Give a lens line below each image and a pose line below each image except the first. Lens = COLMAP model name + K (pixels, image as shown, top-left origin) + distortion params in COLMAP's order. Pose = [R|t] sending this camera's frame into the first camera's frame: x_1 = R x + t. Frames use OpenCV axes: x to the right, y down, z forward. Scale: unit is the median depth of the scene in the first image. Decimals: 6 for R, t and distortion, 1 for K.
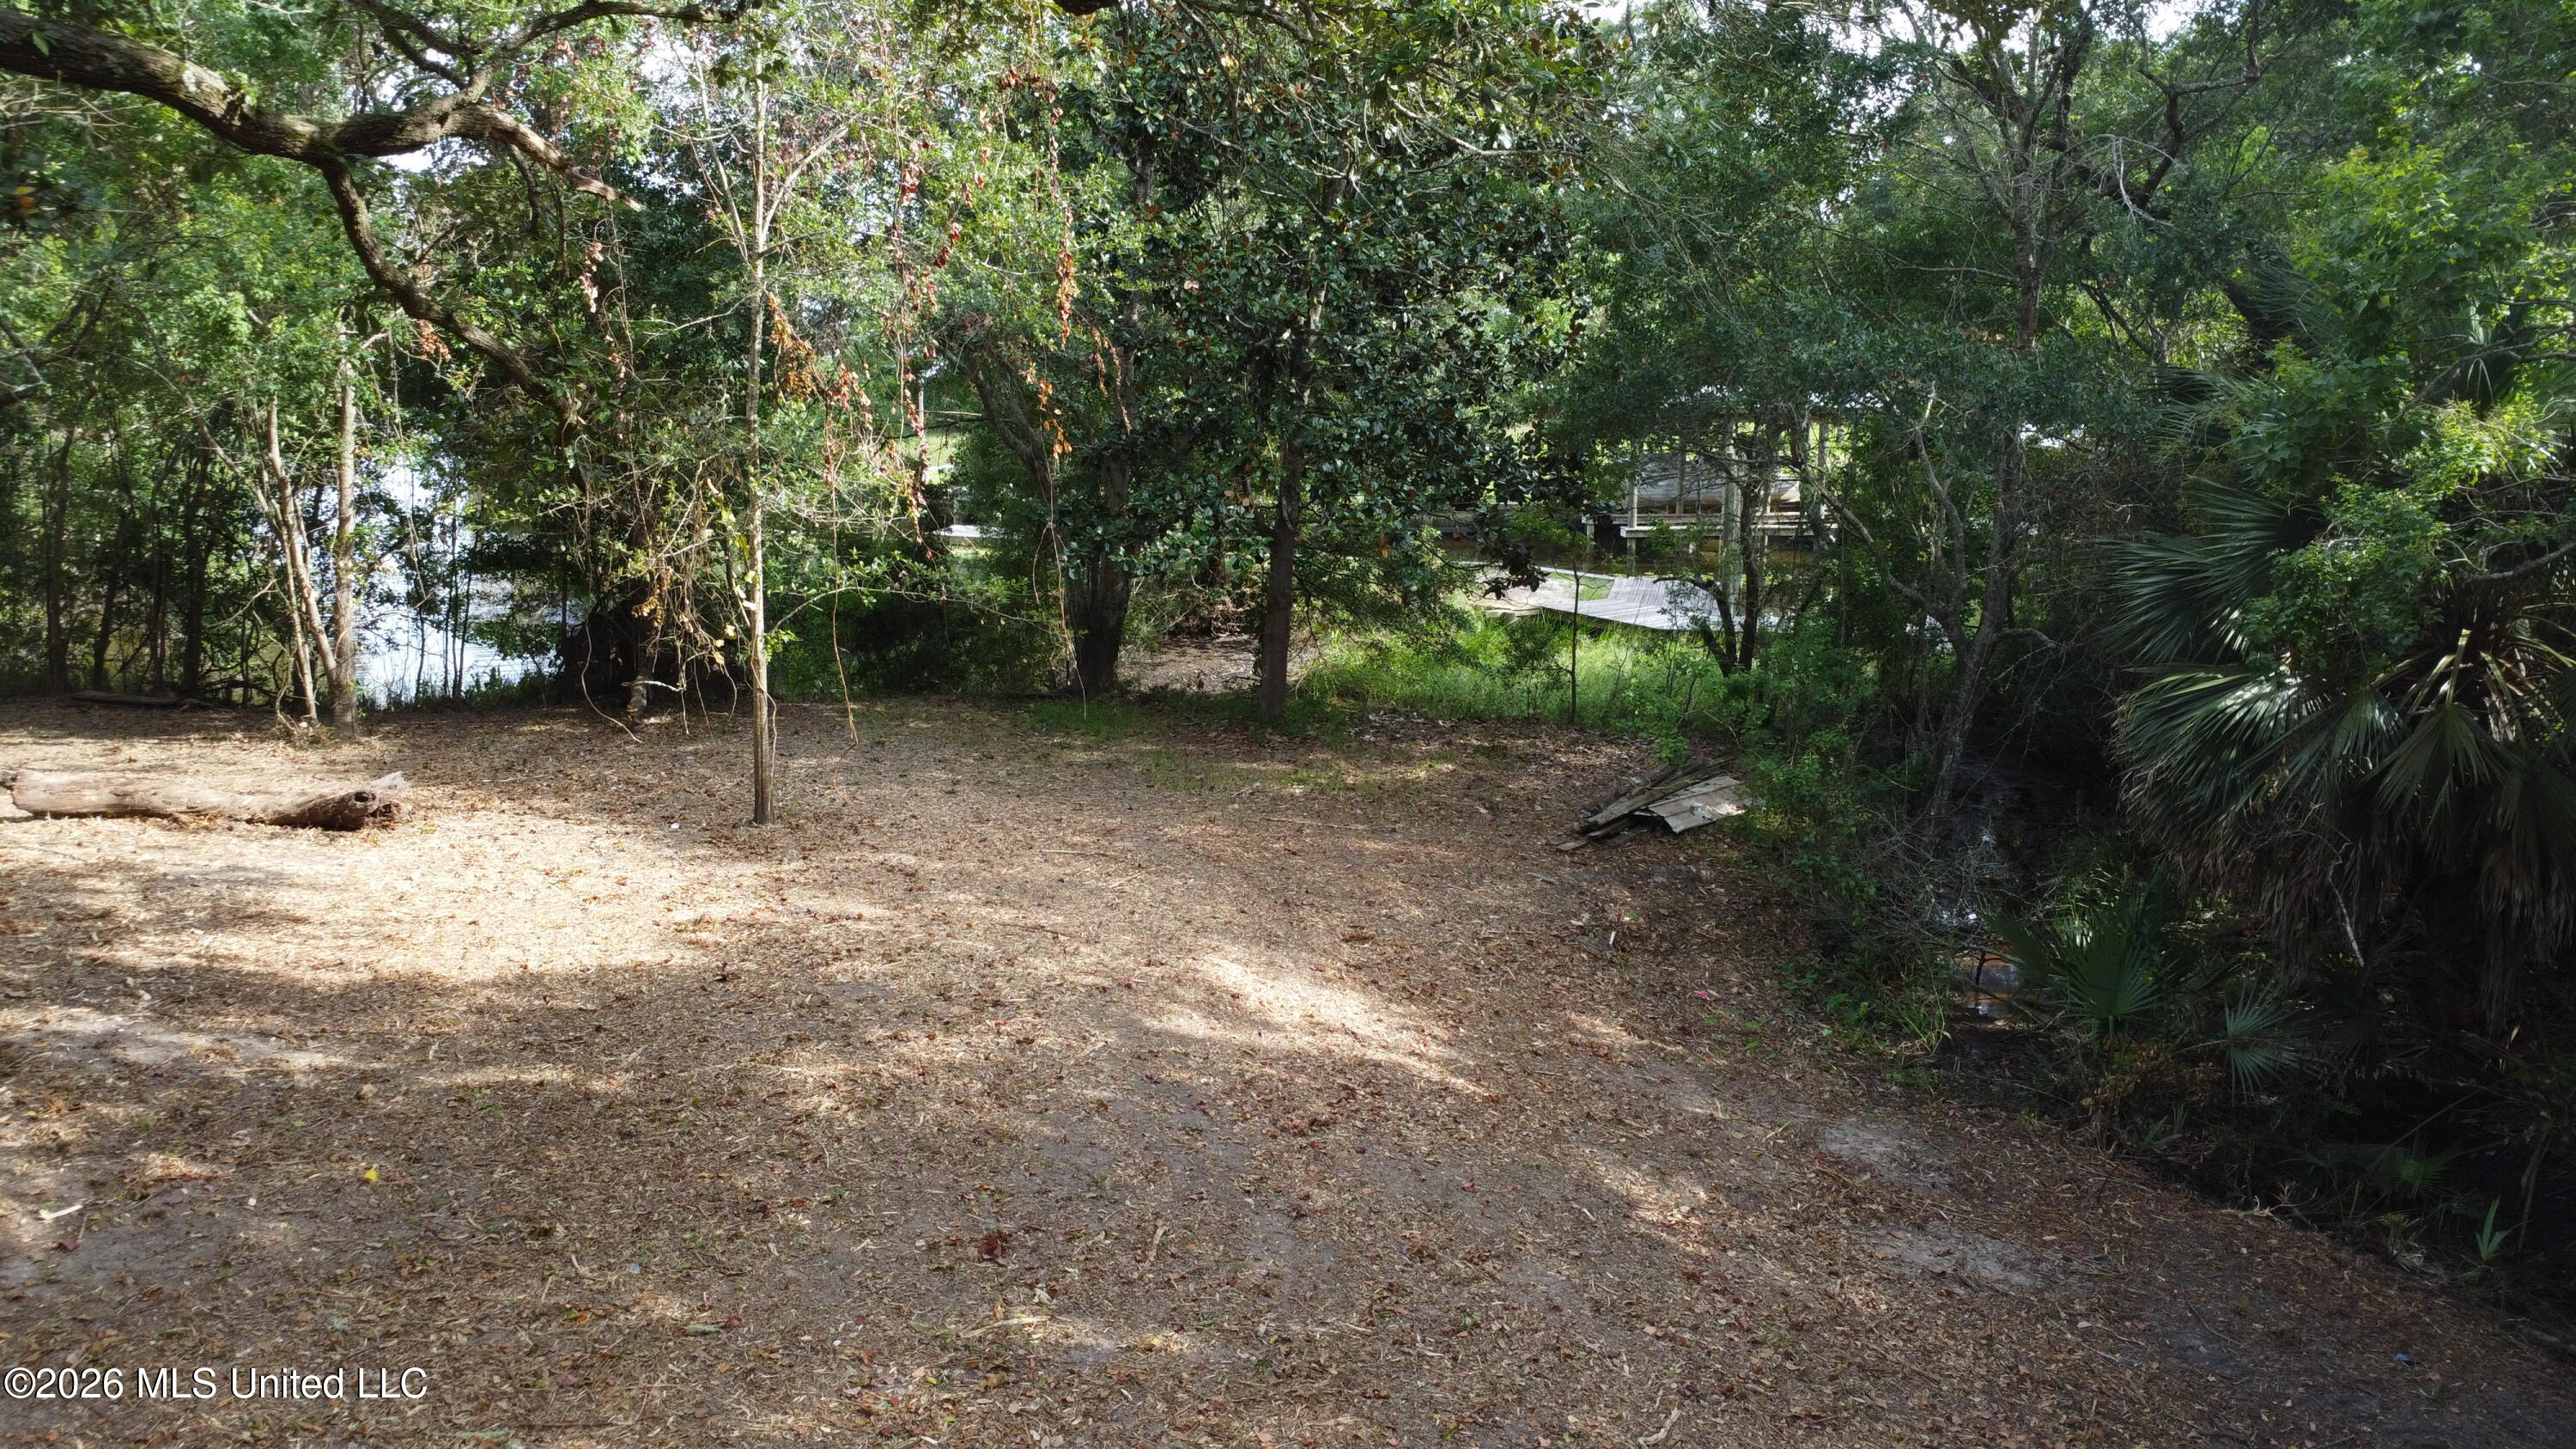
lens RADIAL K [[1870.1, 0, 1271.1], [0, 1870.1, 706.4], [0, 0, 1]] dist [-0.047997, 0.017315]
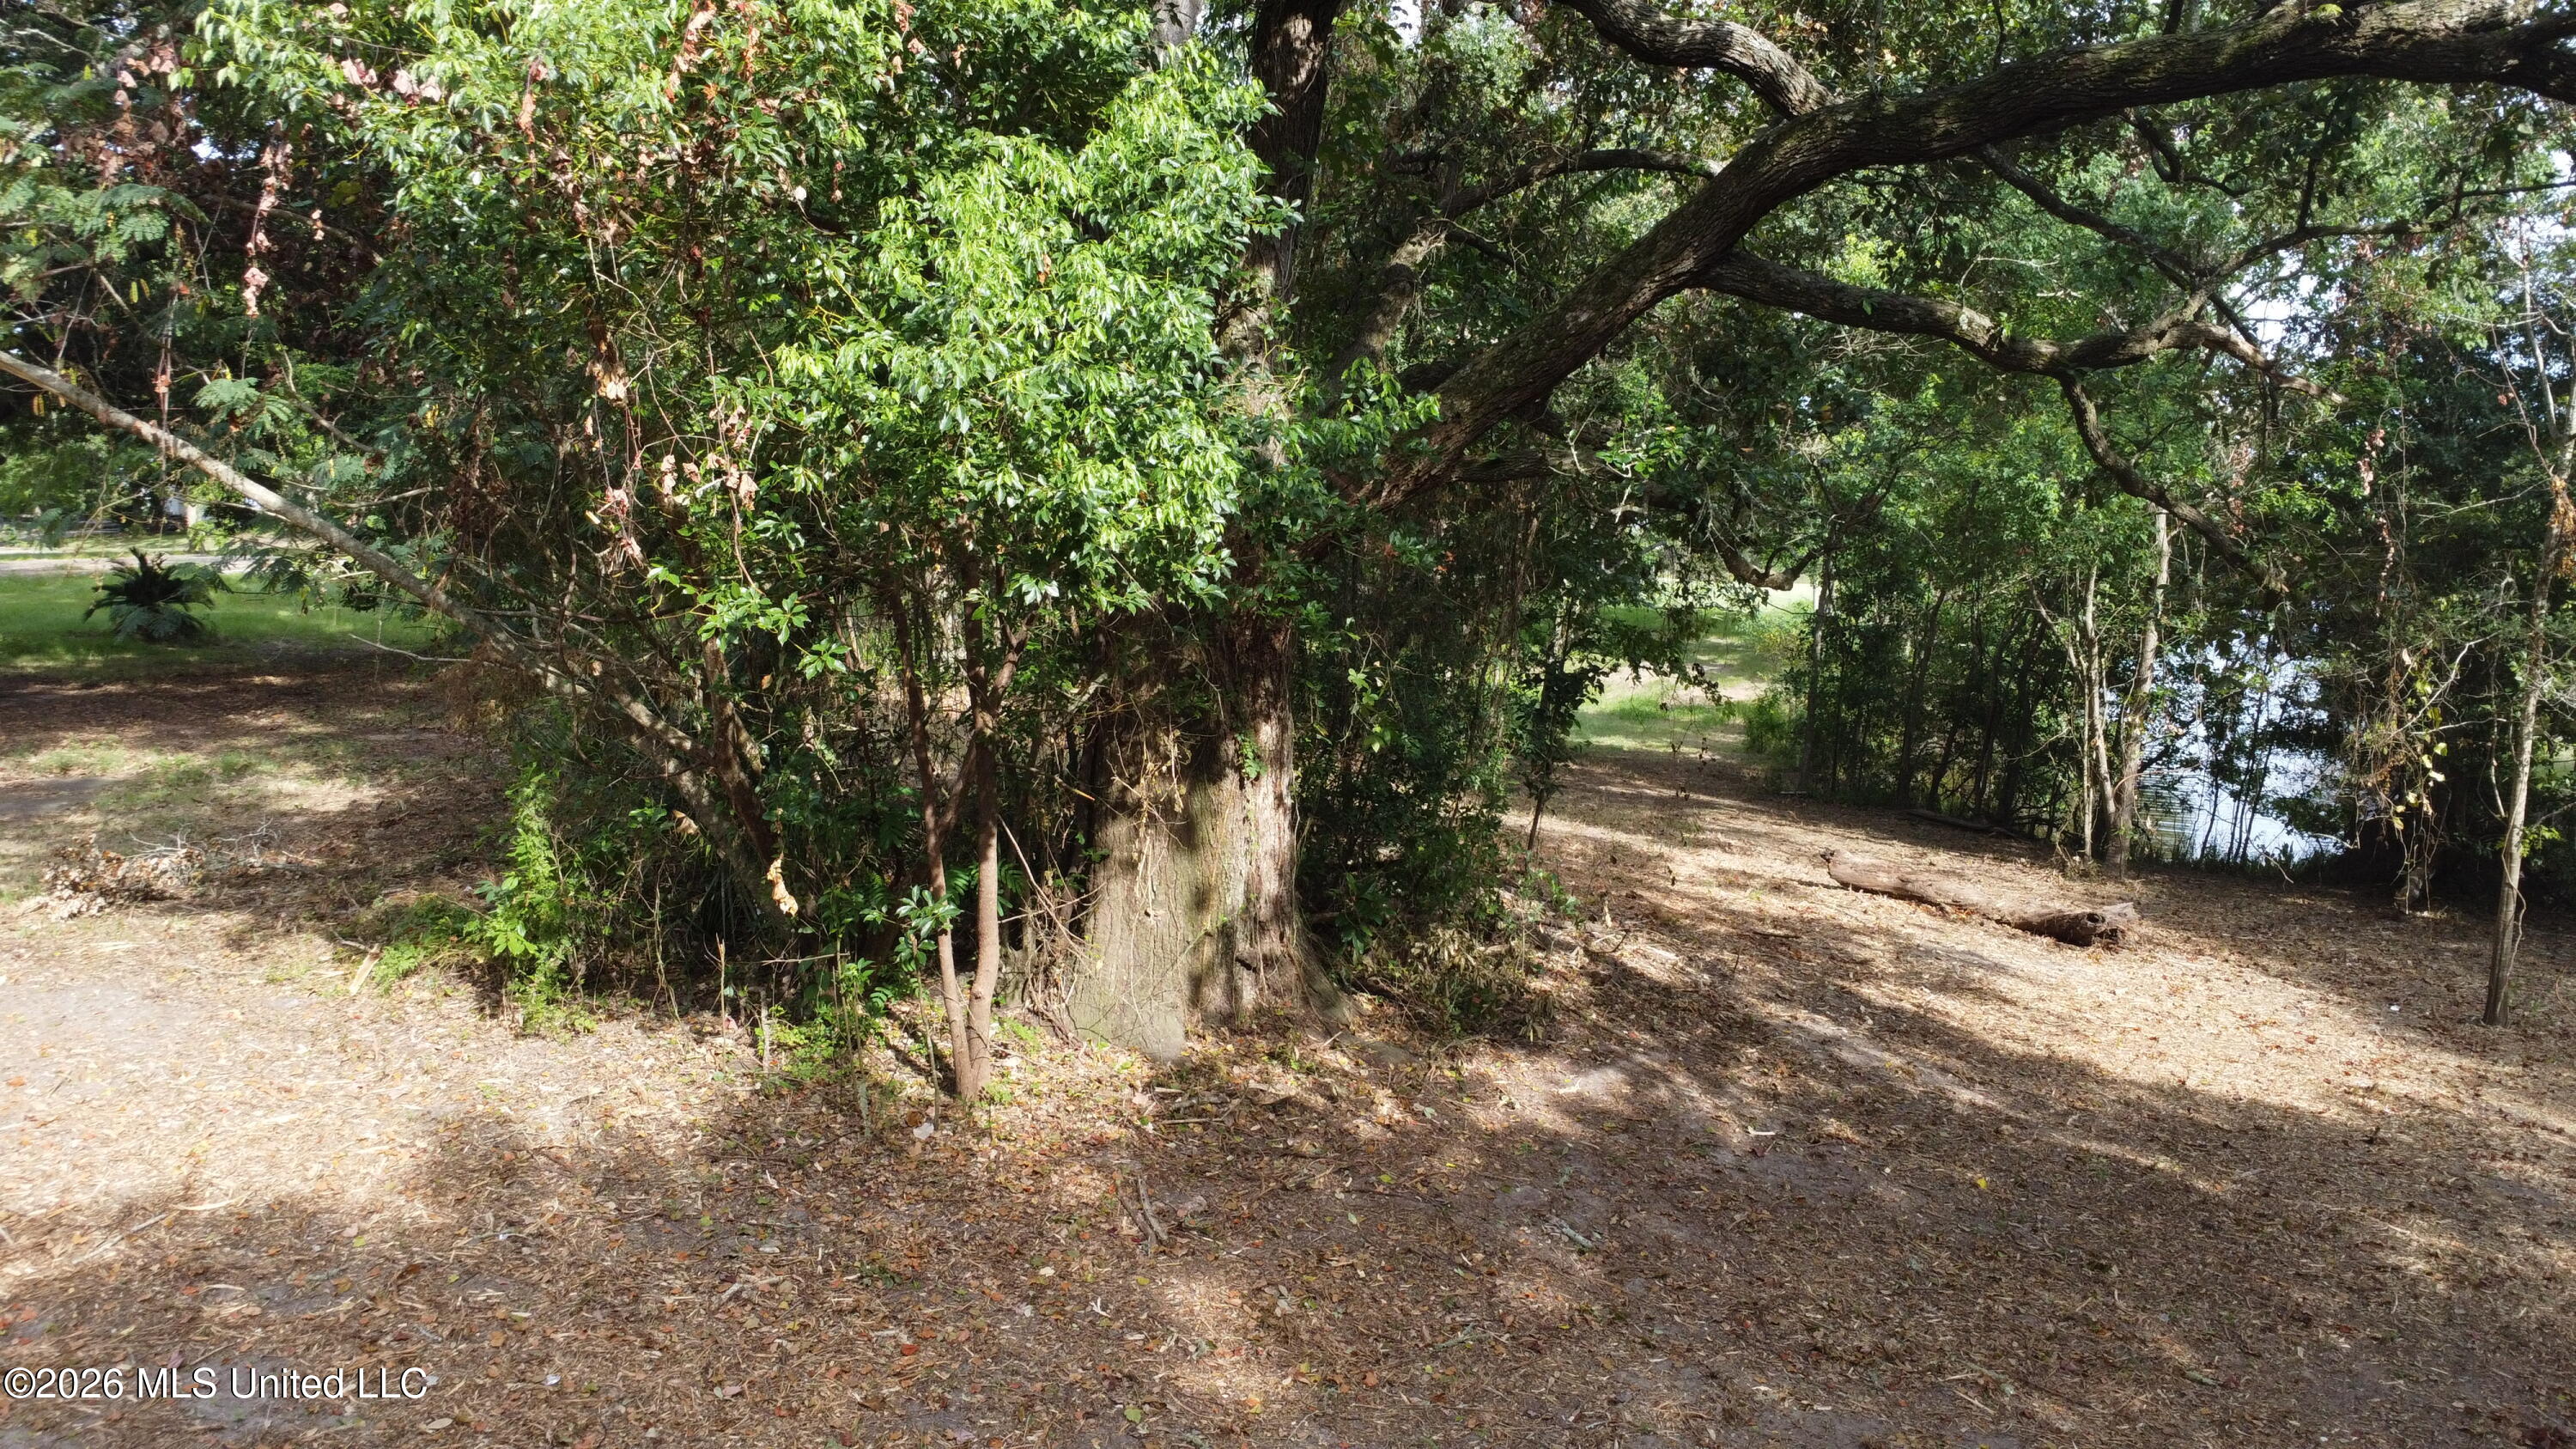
lens RADIAL K [[1870.1, 0, 1291.2], [0, 1870.1, 729.9], [0, 0, 1]] dist [-0.047997, 0.017315]
pose [[0.595923, 0.095025, -0.797400, 0.137532], [-0.162356, 0.986725, -0.003747, 0.024908], [0.786458, 0.131695, 0.603440, -0.103759]]
